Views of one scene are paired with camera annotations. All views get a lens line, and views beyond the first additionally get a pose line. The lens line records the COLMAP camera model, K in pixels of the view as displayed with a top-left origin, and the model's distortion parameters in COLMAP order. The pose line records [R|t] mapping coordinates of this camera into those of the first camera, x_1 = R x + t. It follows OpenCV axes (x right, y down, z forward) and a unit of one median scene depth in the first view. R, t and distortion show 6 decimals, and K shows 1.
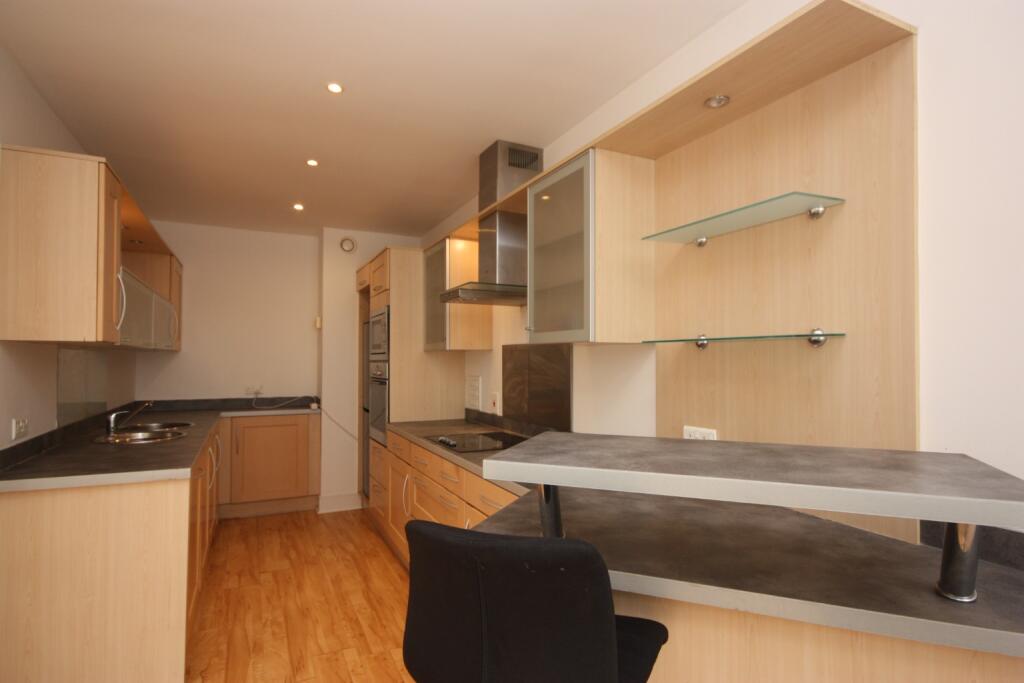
lens RADIAL K [[536.5, 0, 511.9], [0, 536.5, 344.8], [0, 0, 1]] dist [0.000612, 0.000424]
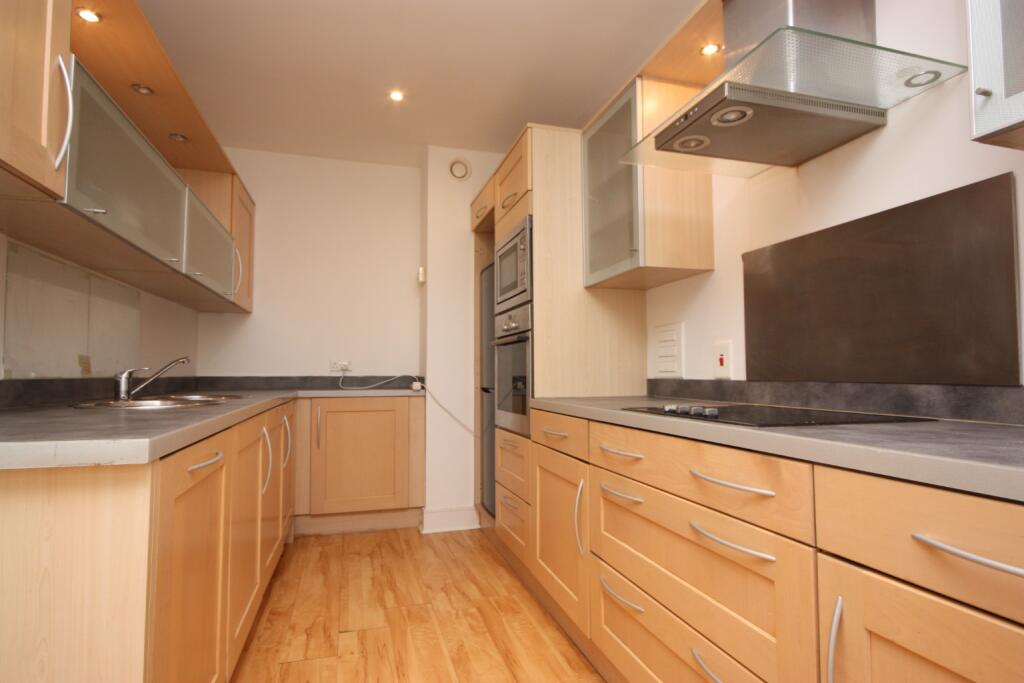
lens RADIAL K [[536.5, 0, 511.7], [0, 536.5, 342.5], [0, 0, 1]] dist [0.000612, 0.000424]
pose [[0.986732, -0.011892, -0.161920, -0.138402], [0.007099, 0.999520, -0.030150, 0.090297], [0.162201, 0.028600, 0.986343, 0.338362]]
